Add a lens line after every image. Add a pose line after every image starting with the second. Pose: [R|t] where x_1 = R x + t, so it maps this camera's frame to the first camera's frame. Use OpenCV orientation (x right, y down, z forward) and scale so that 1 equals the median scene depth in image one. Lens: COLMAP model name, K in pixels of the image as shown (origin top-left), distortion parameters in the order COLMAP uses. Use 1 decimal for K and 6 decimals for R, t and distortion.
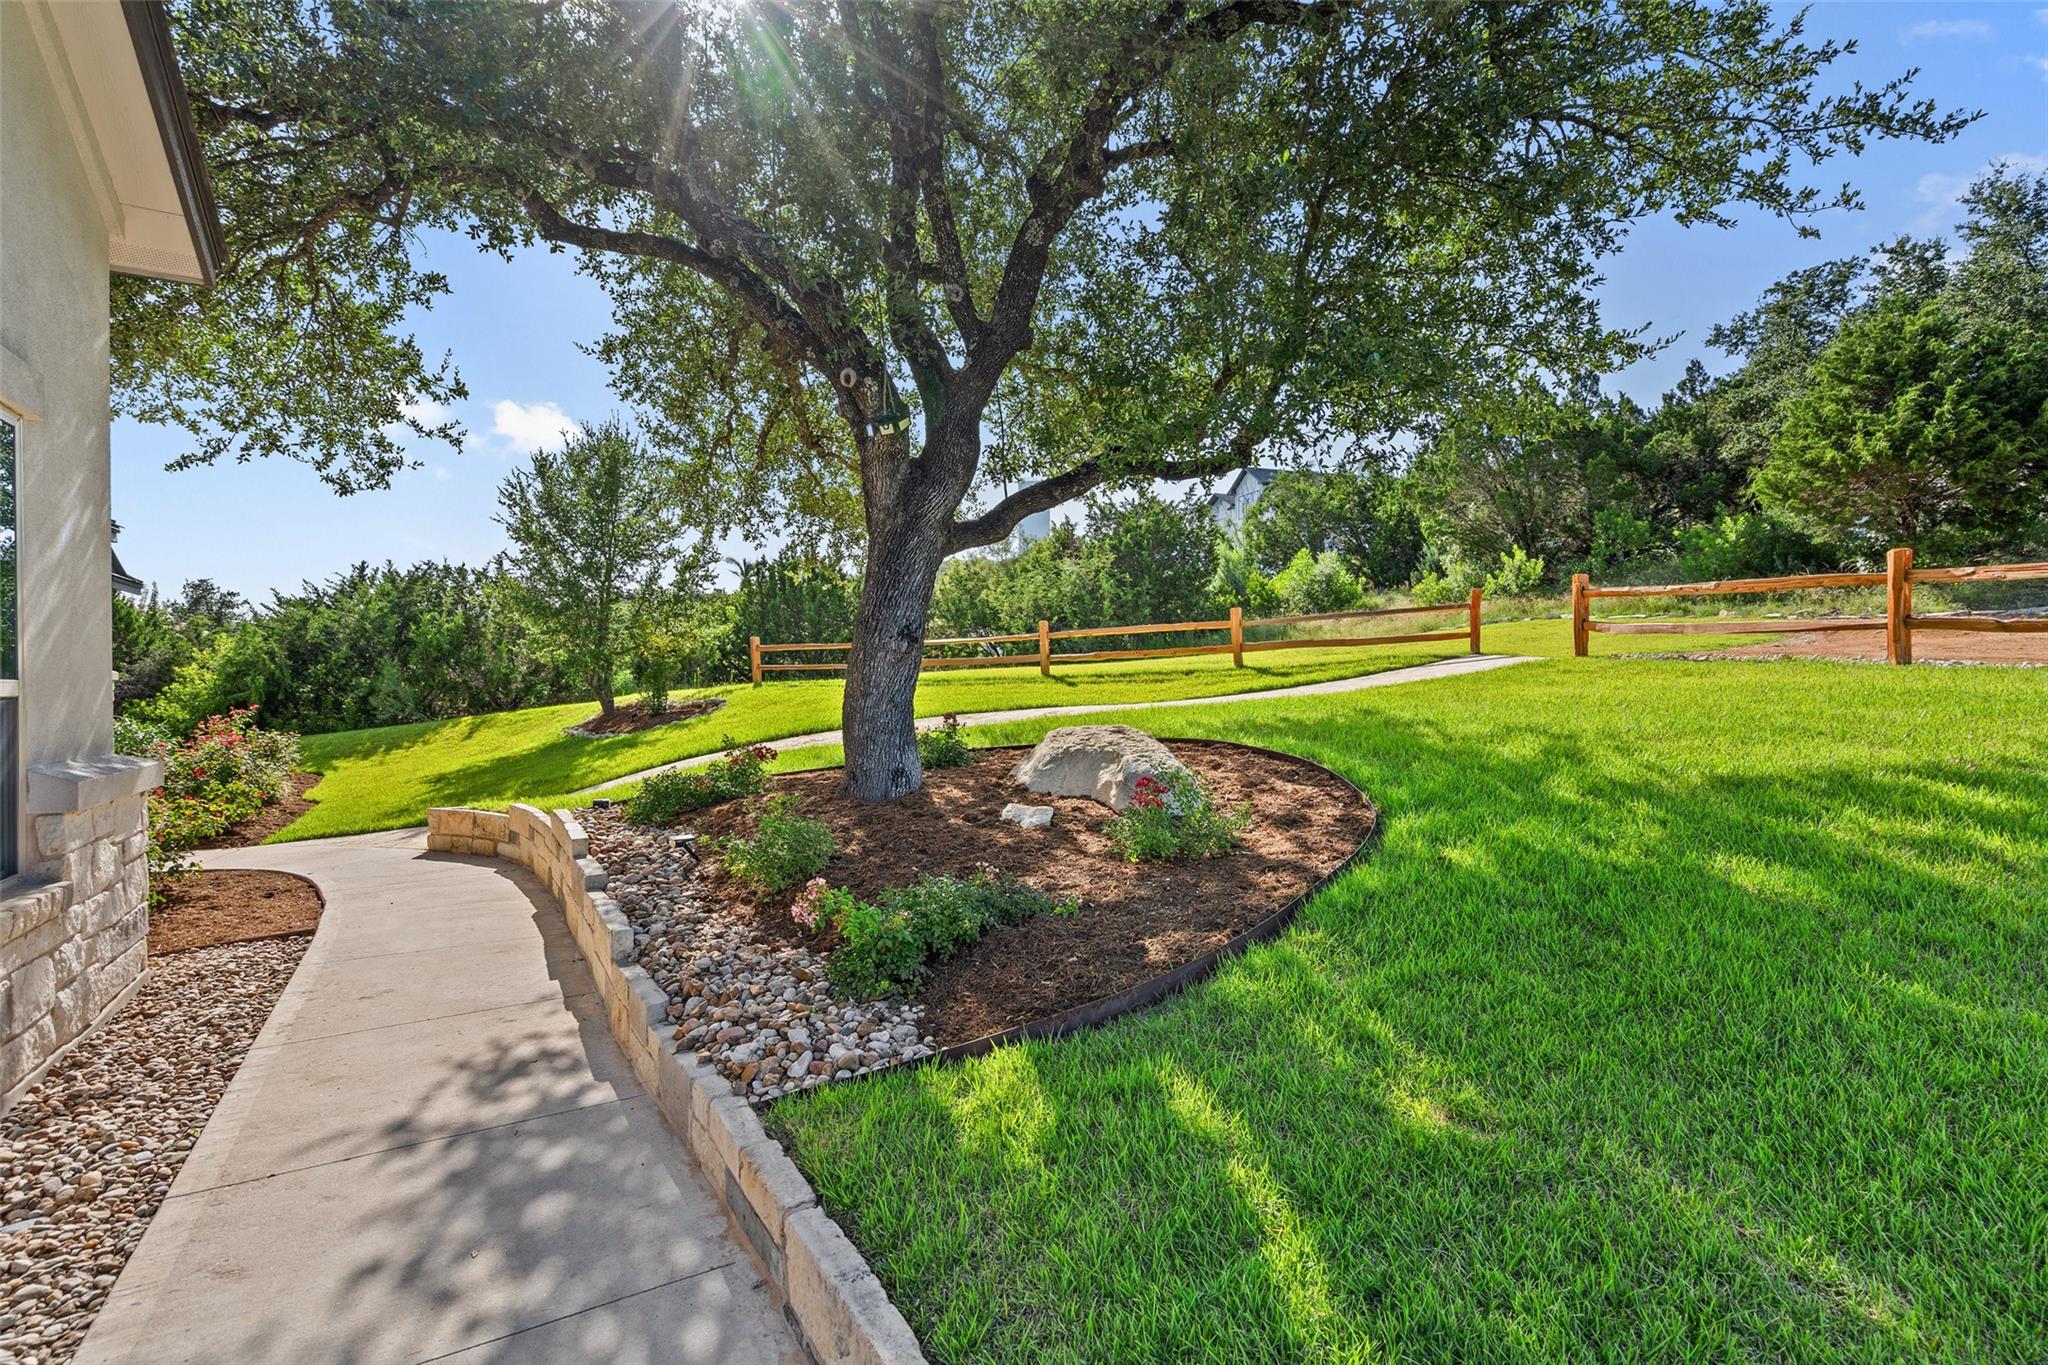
lens RADIAL K [[955.0, 0, 1027.7], [0, 955.0, 683.9], [0, 0, 1]] dist [-0.003257, -0.000384]
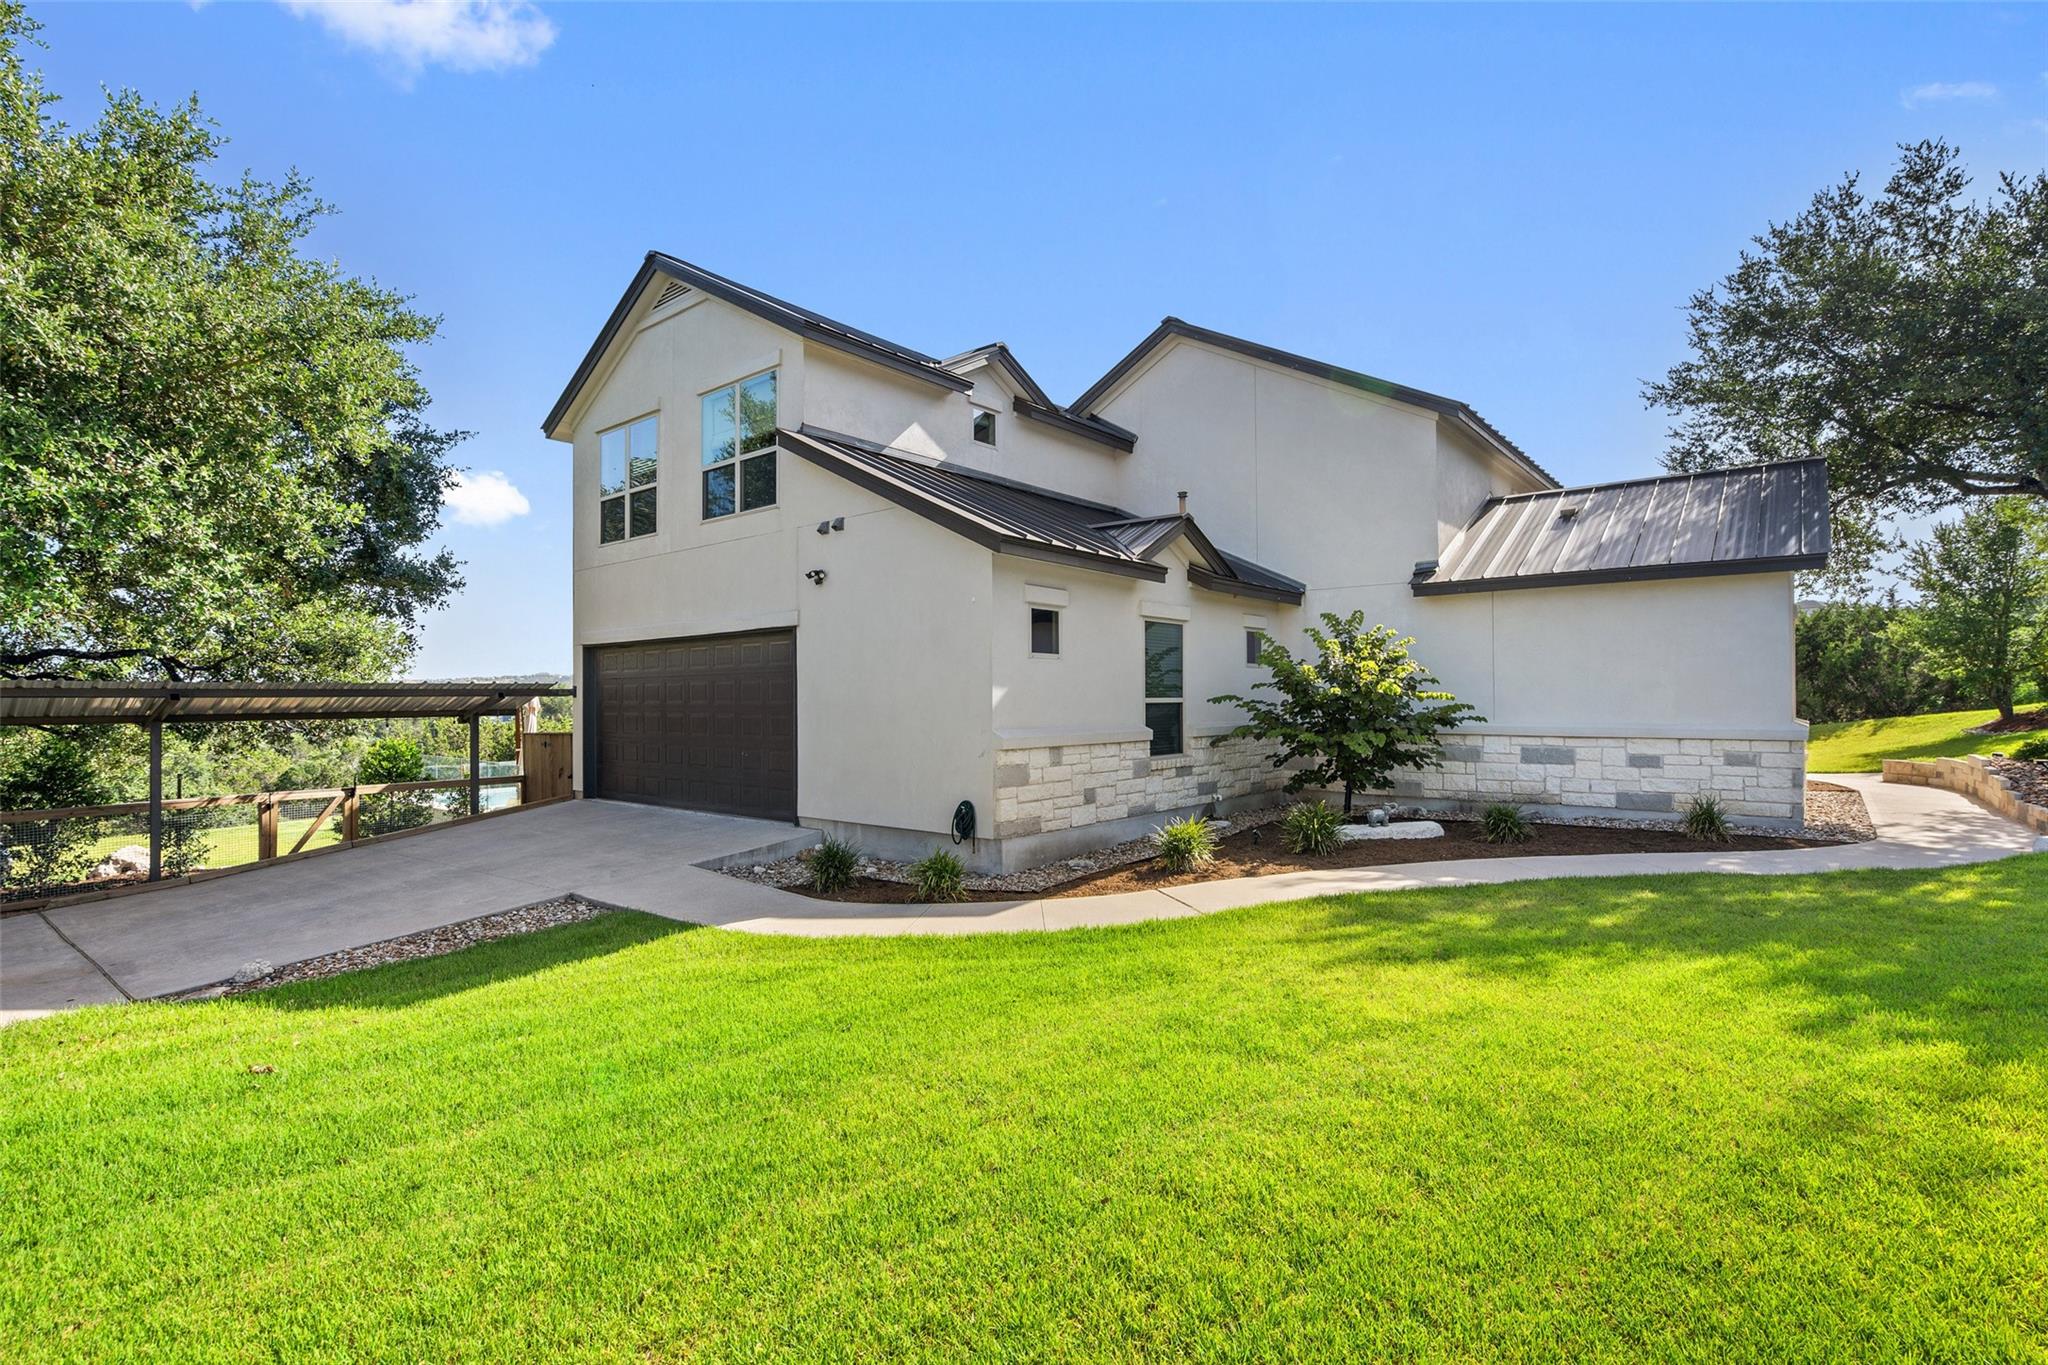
lens RADIAL K [[955.0, 0, 1030.0], [0, 955.0, 689.2], [0, 0, 1]] dist [-0.003257, -0.000384]
pose [[0.347020, -0.004214, -0.937848, 0.276132], [0.000775, 0.999991, -0.004207, -0.003374], [0.937857, 0.000733, 0.347020, -0.612794]]
